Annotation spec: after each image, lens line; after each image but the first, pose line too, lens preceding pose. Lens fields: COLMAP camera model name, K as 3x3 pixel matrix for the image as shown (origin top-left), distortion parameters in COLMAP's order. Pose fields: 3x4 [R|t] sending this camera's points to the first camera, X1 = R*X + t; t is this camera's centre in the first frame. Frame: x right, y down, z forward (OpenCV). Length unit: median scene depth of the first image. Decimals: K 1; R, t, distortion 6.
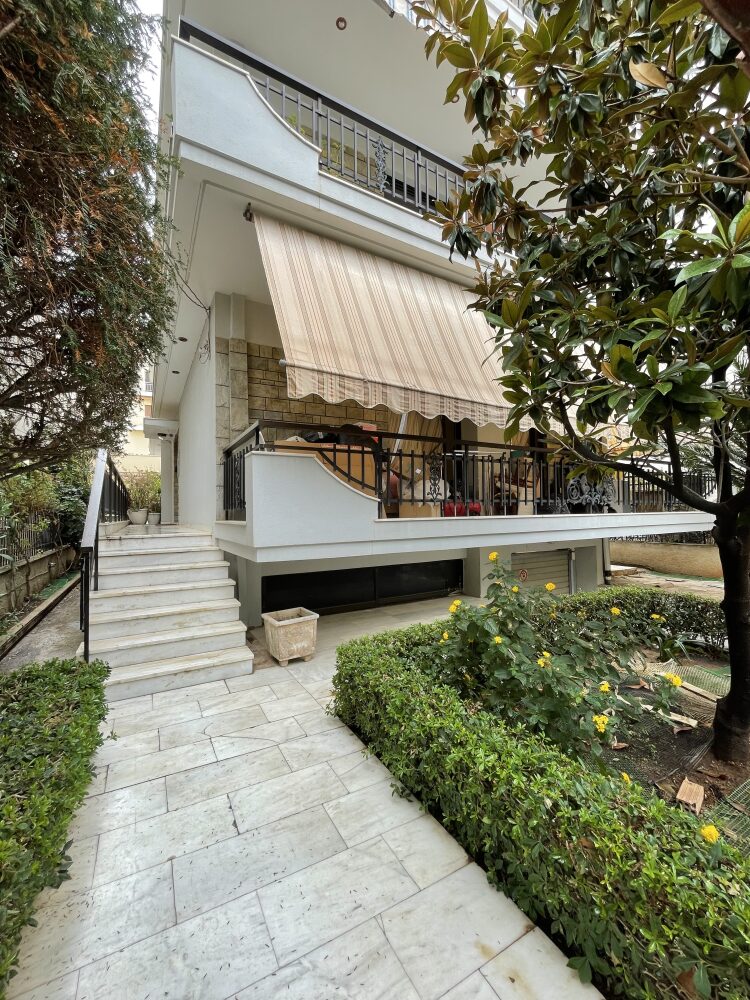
lens RADIAL K [[406.4, 0, 374.5], [0, 406.4, 502.3], [0, 0, 1]] dist [-0.001077, -0.000049]
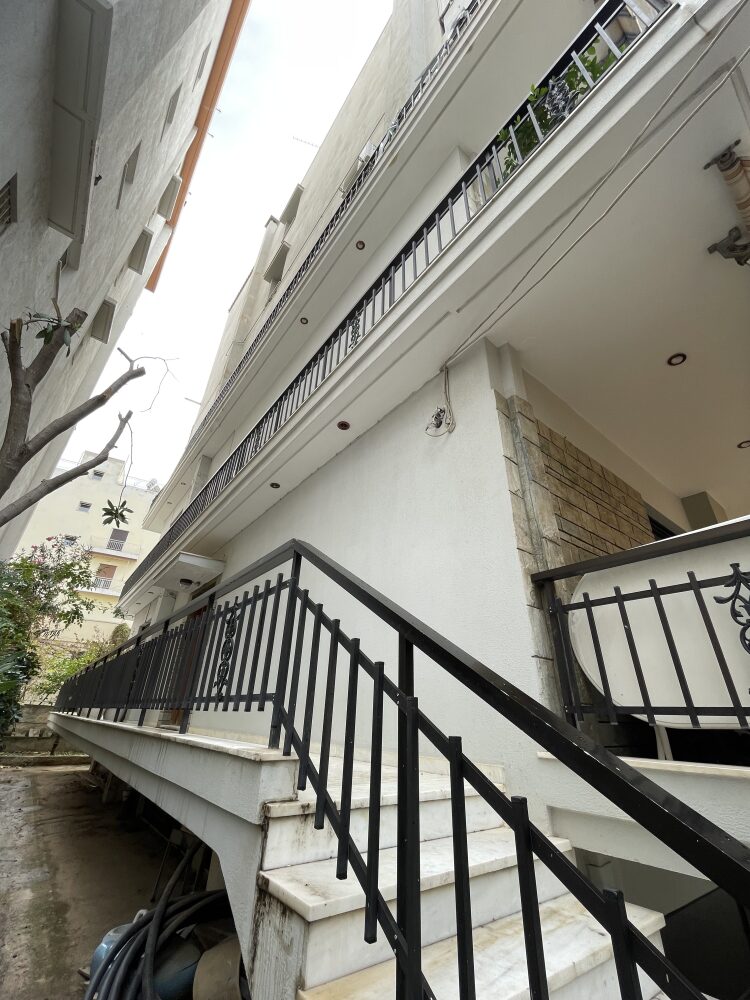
lens RADIAL K [[406.4, 0, 374.5], [0, 406.4, 496.9], [0, 0, 1]] dist [-0.001077, -0.000049]
pose [[0.988993, 0.100909, 0.108211, -0.614519], [-0.040699, 0.888669, -0.456740, 0.012849], [-0.142253, 0.447309, 0.882994, 0.567862]]
